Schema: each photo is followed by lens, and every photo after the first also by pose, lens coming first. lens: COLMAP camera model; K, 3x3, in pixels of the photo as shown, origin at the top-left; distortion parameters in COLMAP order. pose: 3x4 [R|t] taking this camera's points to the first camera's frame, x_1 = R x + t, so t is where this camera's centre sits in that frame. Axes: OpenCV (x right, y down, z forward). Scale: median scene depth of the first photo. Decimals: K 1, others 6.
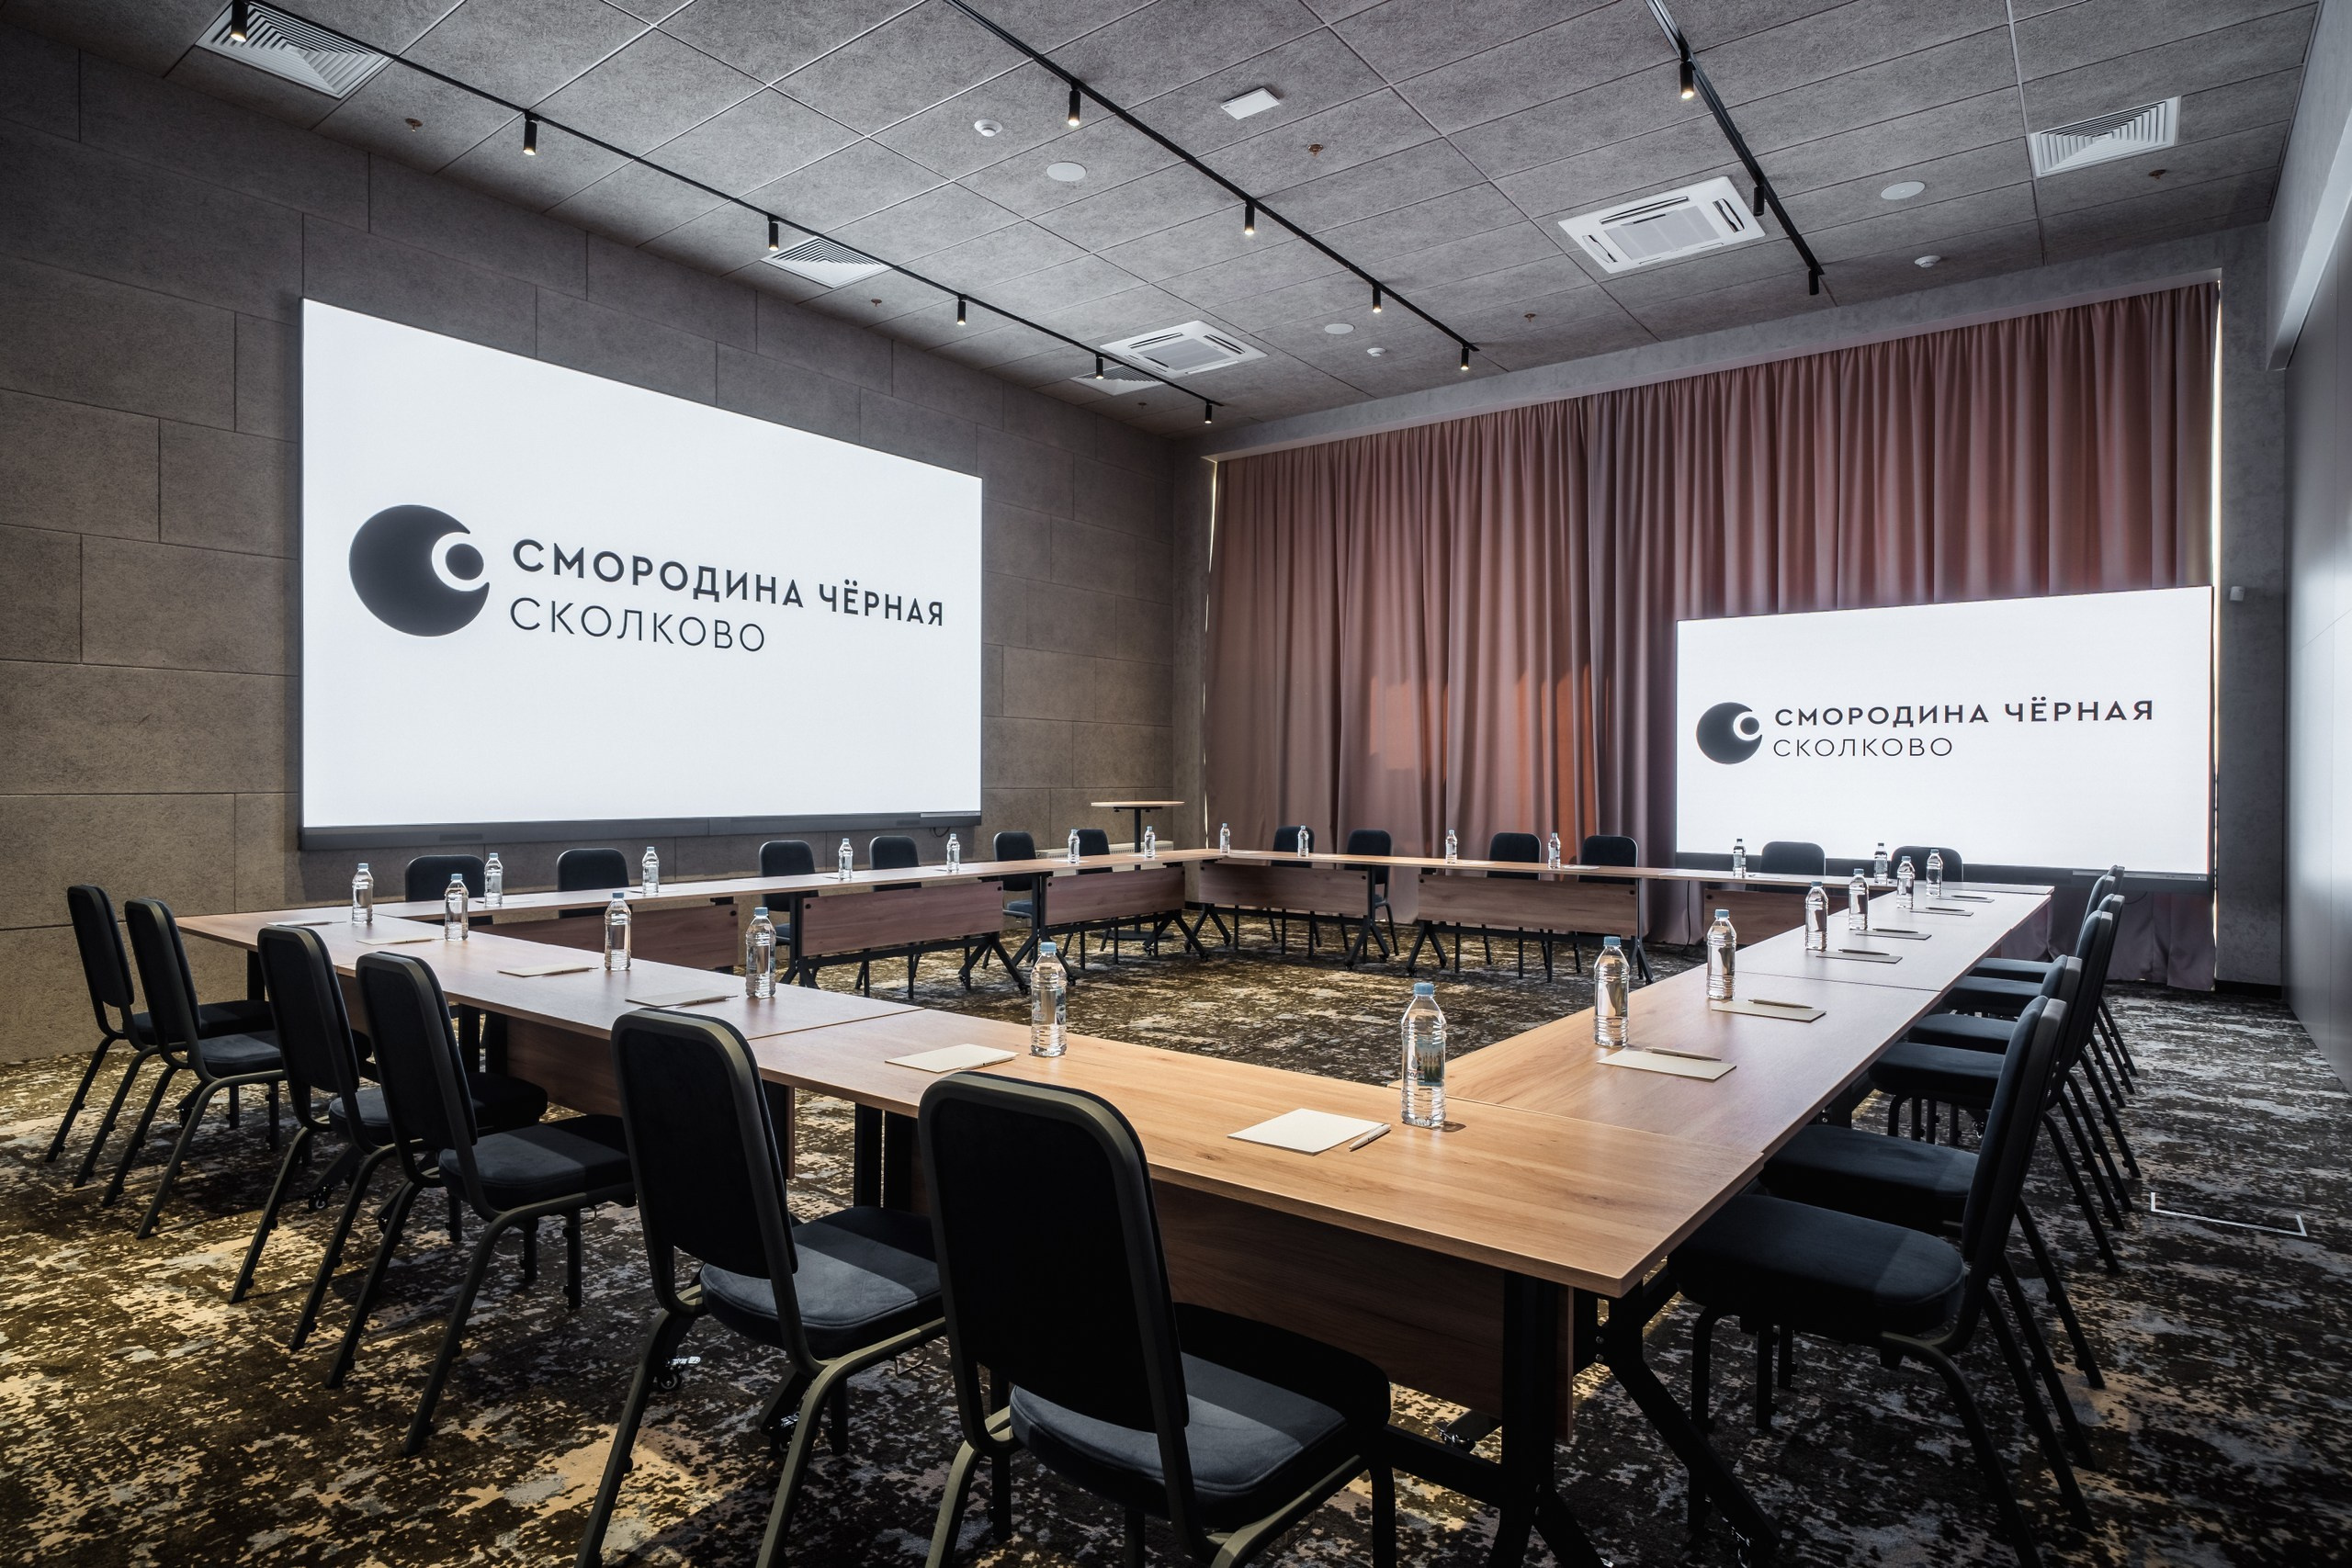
lens RADIAL K [[1292.8, 0, 1166.5], [0, 1292.8, 800.3], [0, 0, 1]] dist [0.002294, 0.000510]
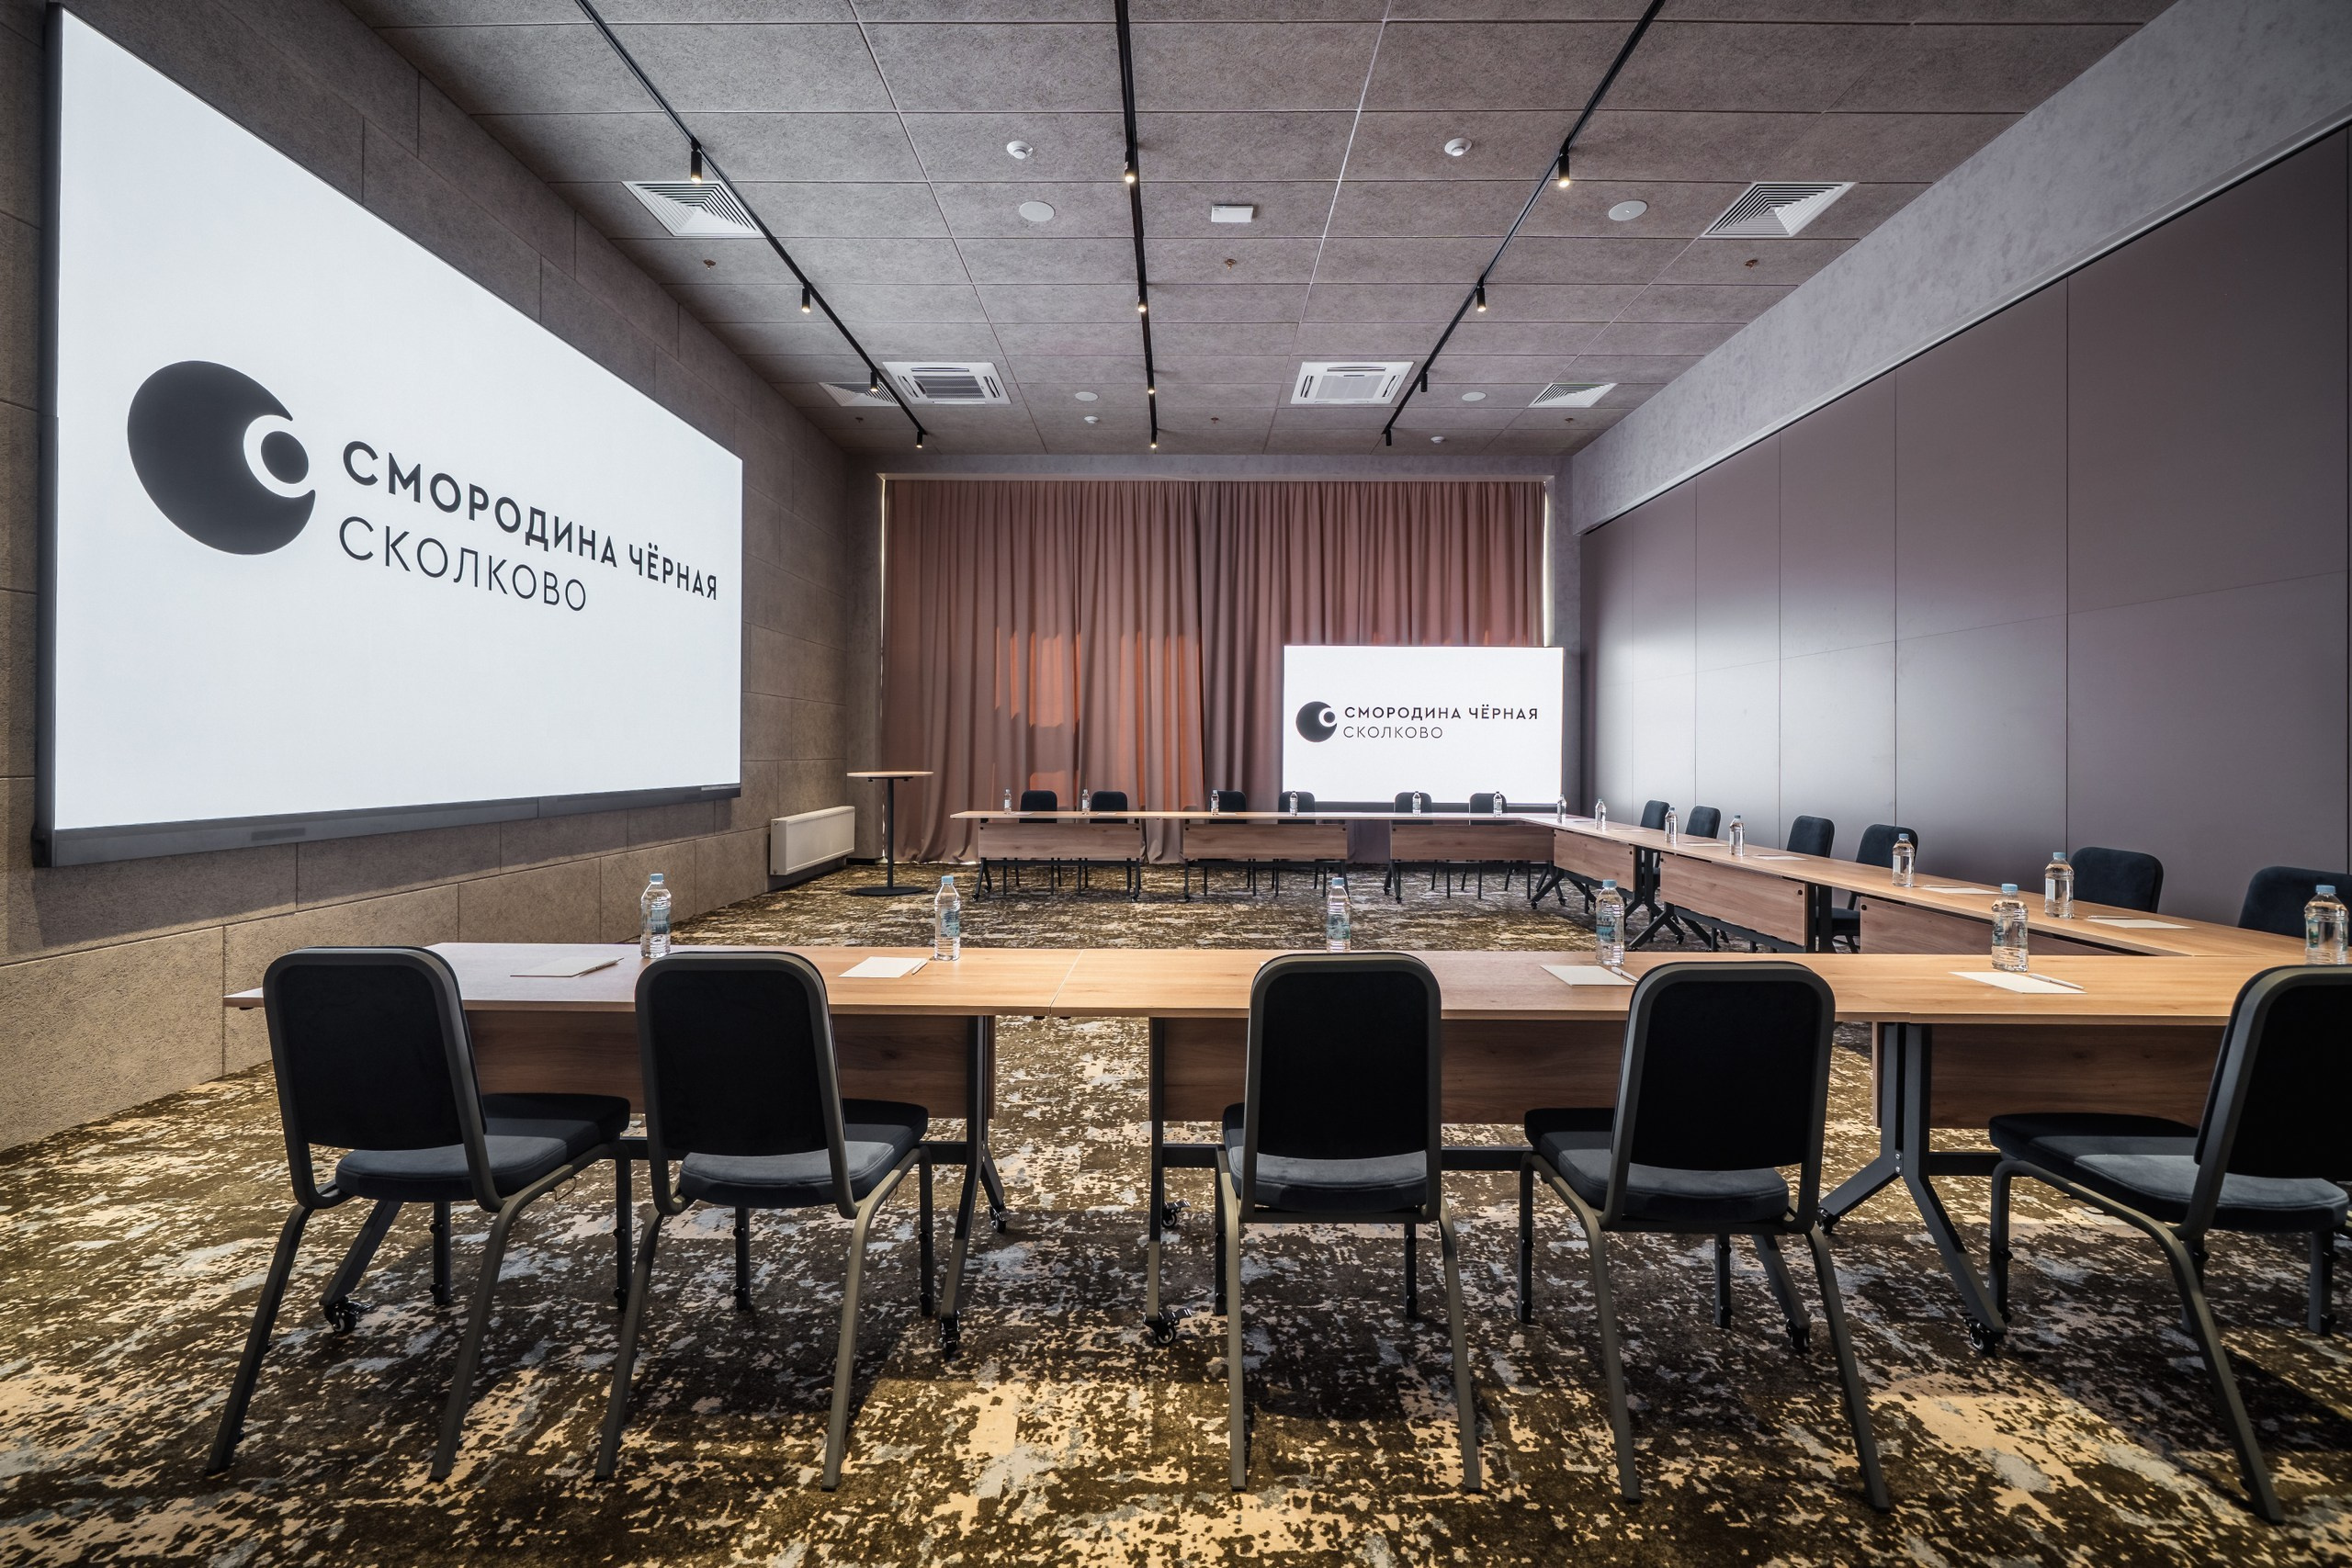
lens RADIAL K [[956.9, 0, 1188.8], [0, 956.9, 758.1], [0, 0, 1]] dist [-0.002149, 0.000444]
pose [[0.790724, -0.004503, 0.612156, -0.439689], [0.009402, 0.999944, -0.004789, -0.006415], [-0.612100, 0.009542, 0.790723, 0.244718]]
